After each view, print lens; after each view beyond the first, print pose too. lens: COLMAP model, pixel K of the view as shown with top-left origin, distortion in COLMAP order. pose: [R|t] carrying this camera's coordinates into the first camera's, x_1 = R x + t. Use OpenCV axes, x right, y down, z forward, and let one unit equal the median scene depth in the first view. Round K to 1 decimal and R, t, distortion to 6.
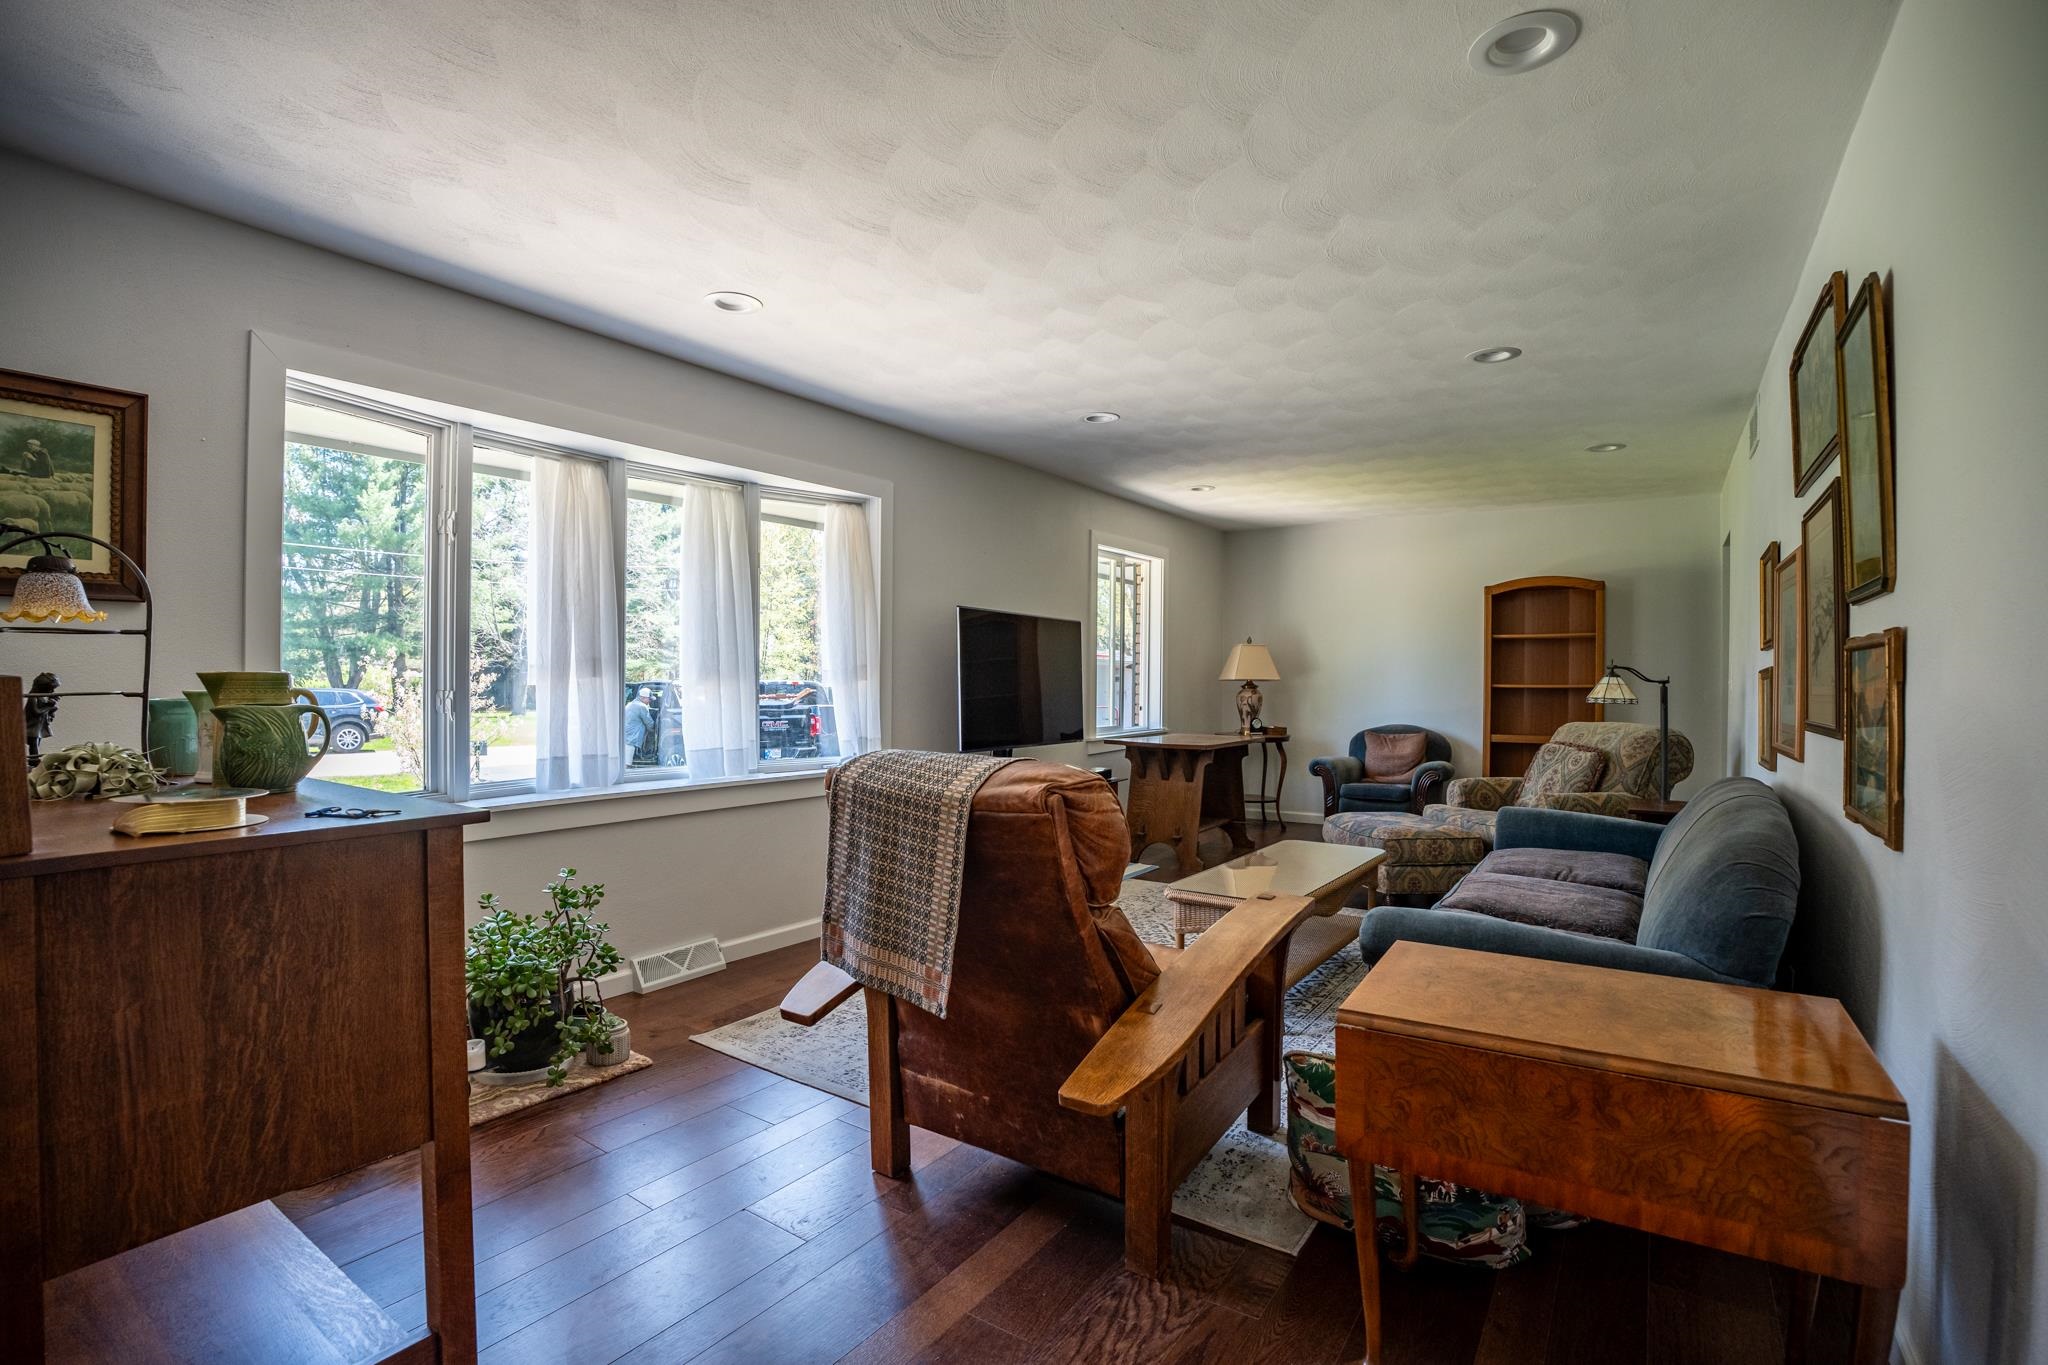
lens RADIAL K [[957.7, 0, 1019.8], [0, 957.7, 676.1], [0, 0, 1]] dist [-0.000429, -0.000203]
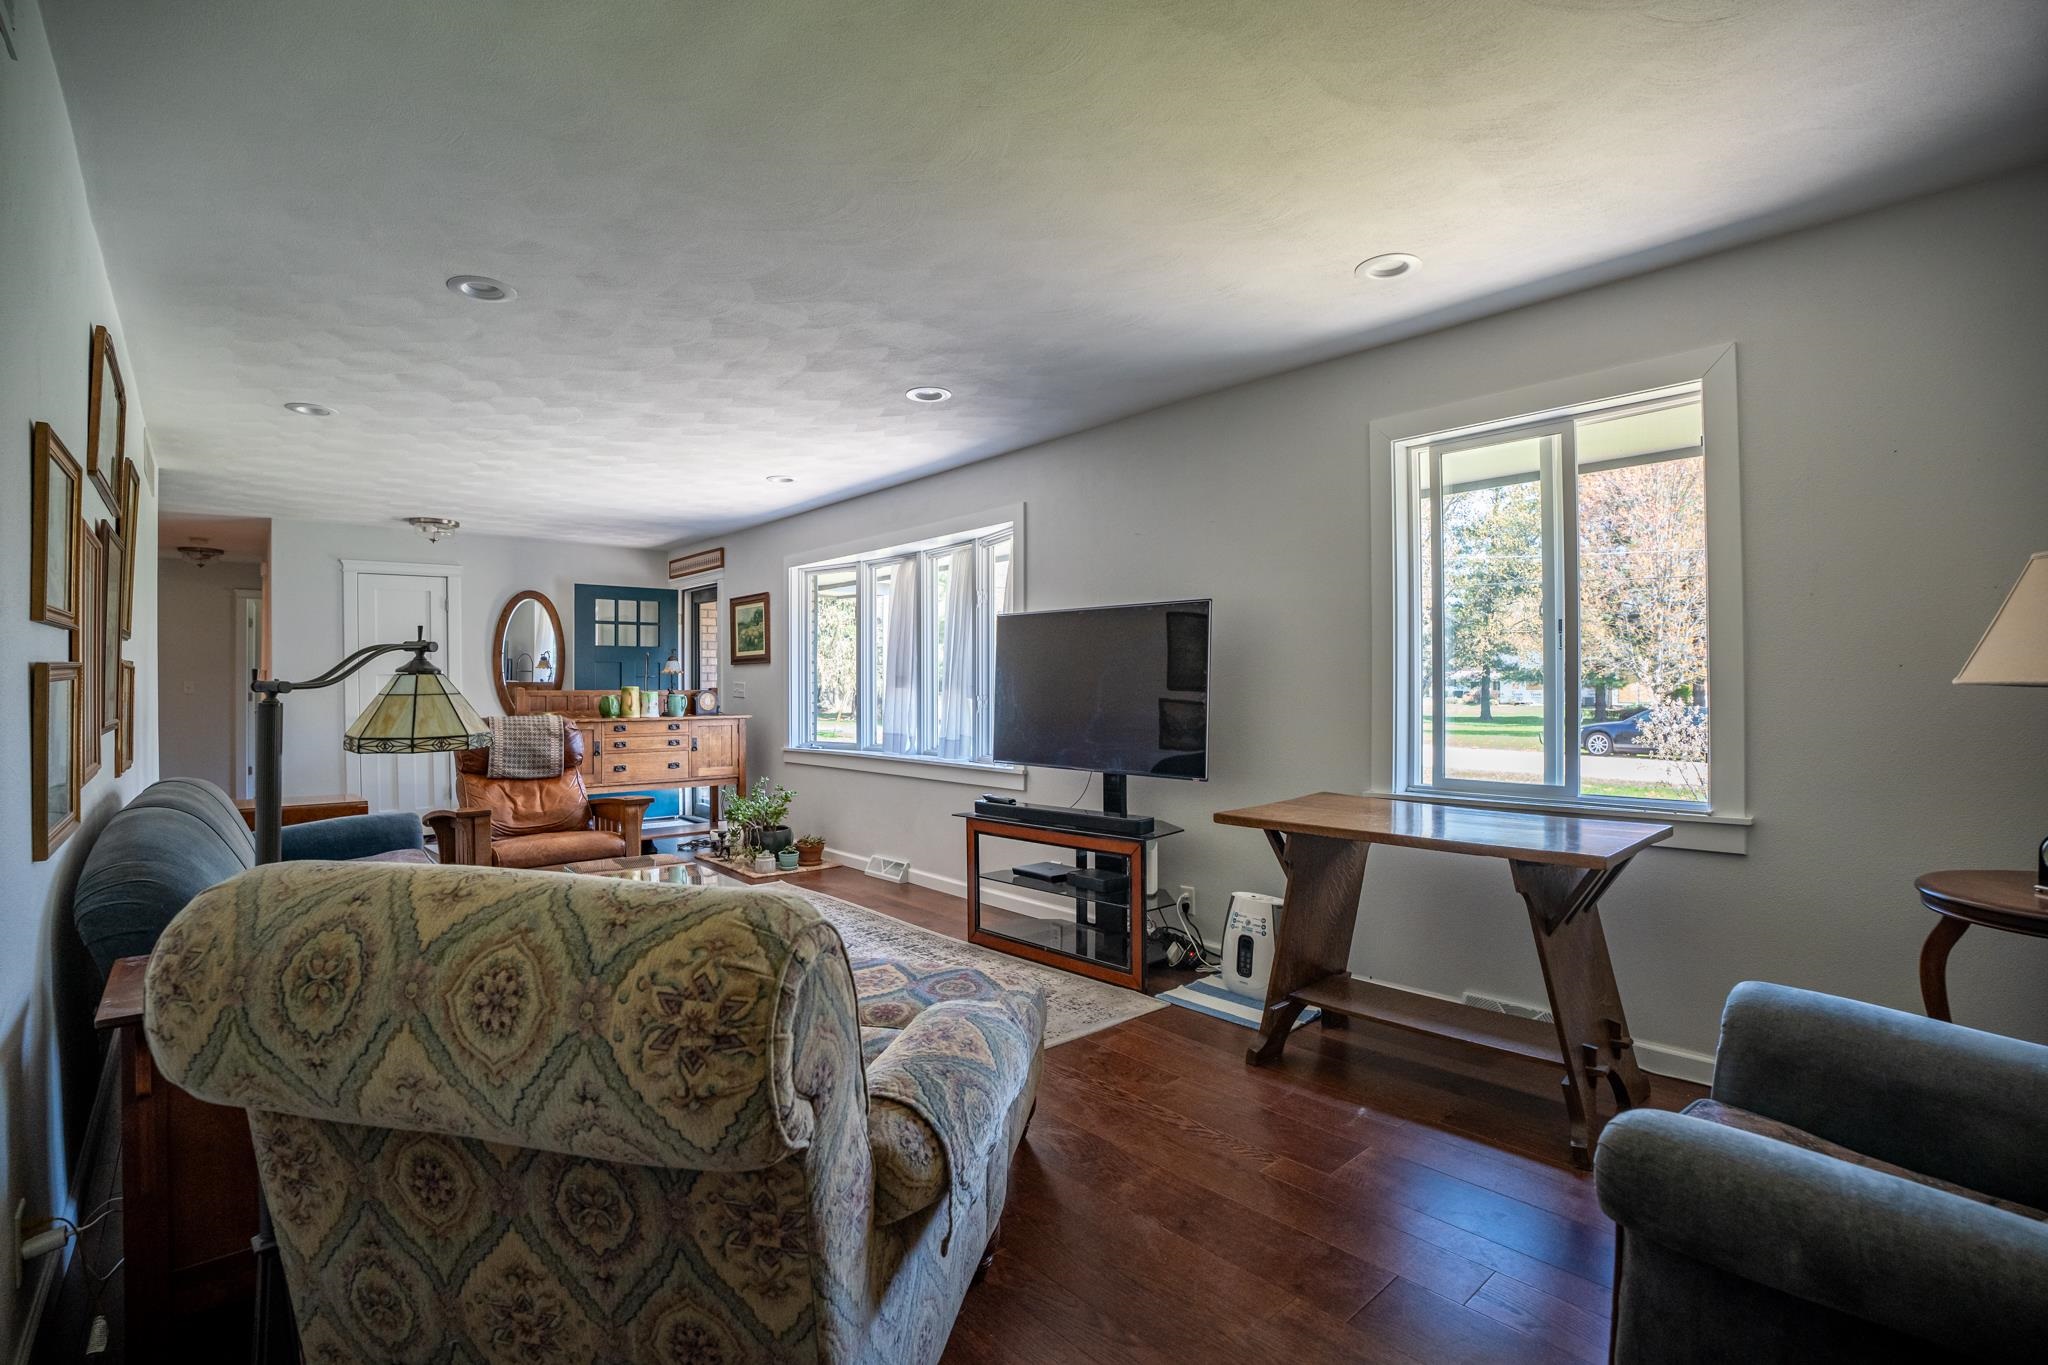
lens RADIAL K [[957.7, 0, 1019.8], [0, 957.7, 676.1], [0, 0, 1]] dist [-0.000429, -0.000203]
pose [[-0.256122, -0.010592, -0.966586, 1.135546], [0.002002, 0.999932, -0.011488, 0.004463], [0.966642, -0.004878, -0.256083, 1.620489]]
